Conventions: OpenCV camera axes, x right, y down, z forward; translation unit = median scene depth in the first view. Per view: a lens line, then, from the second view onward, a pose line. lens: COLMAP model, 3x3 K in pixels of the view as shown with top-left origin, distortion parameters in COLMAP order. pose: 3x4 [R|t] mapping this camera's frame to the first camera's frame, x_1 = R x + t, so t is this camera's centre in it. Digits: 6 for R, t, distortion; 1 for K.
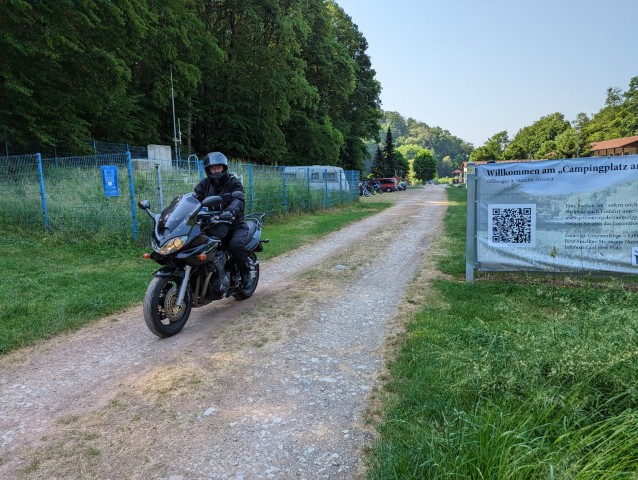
lens RADIAL K [[447.5, 0, 317.8], [0, 447.5, 241.2], [0, 0, 1]] dist [0.053855, -0.045601]
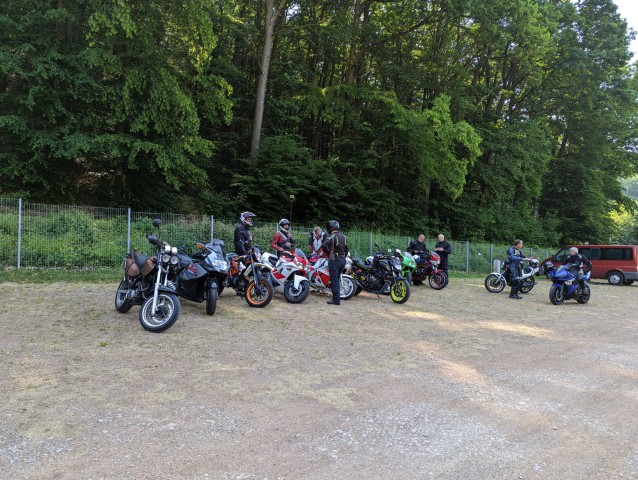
lens RADIAL K [[447.3, 0, 316.7], [0, 447.3, 237.0], [0, 0, 1]] dist [0.056909, -0.054489]
pose [[0.833547, 0.033580, -0.551427, 0.106069], [-0.118437, 0.985805, -0.119000, -0.052086], [0.539604, 0.164501, 0.825692, 0.395029]]
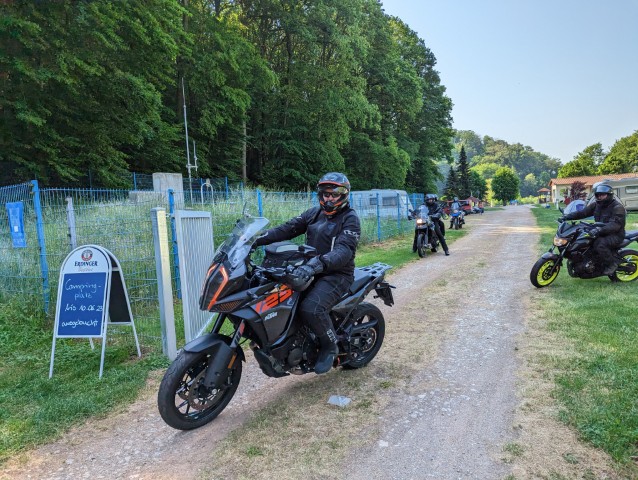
lens RADIAL K [[450.2, 0, 312.4], [0, 450.2, 240.1], [0, 0, 1]] dist [0.063185, -0.058093]
pose [[0.985390, -0.020366, -0.169094, 0.008240], [0.010349, 0.998150, -0.059910, -0.006210], [0.170001, 0.057284, 0.983777, 0.038761]]
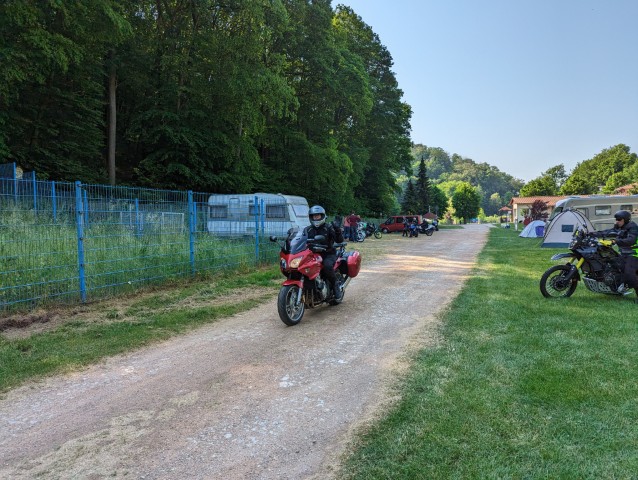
lens RADIAL K [[446.6, 0, 324.1], [0, 446.6, 238.5], [0, 0, 1]] dist [0.055332, -0.052426]
pose [[0.995917, 0.011063, -0.089593, 0.051638], [-0.018947, 0.995973, -0.087629, -0.020370], [0.088262, 0.088969, 0.992116, 0.148970]]
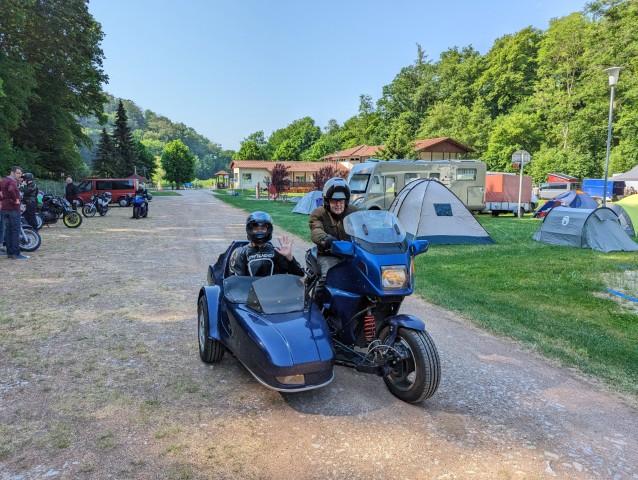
lens RADIAL K [[446.6, 0, 323.5], [0, 446.6, 237.6], [0, 0, 1]] dist [0.056778, -0.053729]
pose [[0.843729, -0.040514, 0.535237, 0.050632], [0.047358, 0.998878, 0.000955, -0.043600], [-0.534675, 0.024542, 0.844701, 0.306993]]
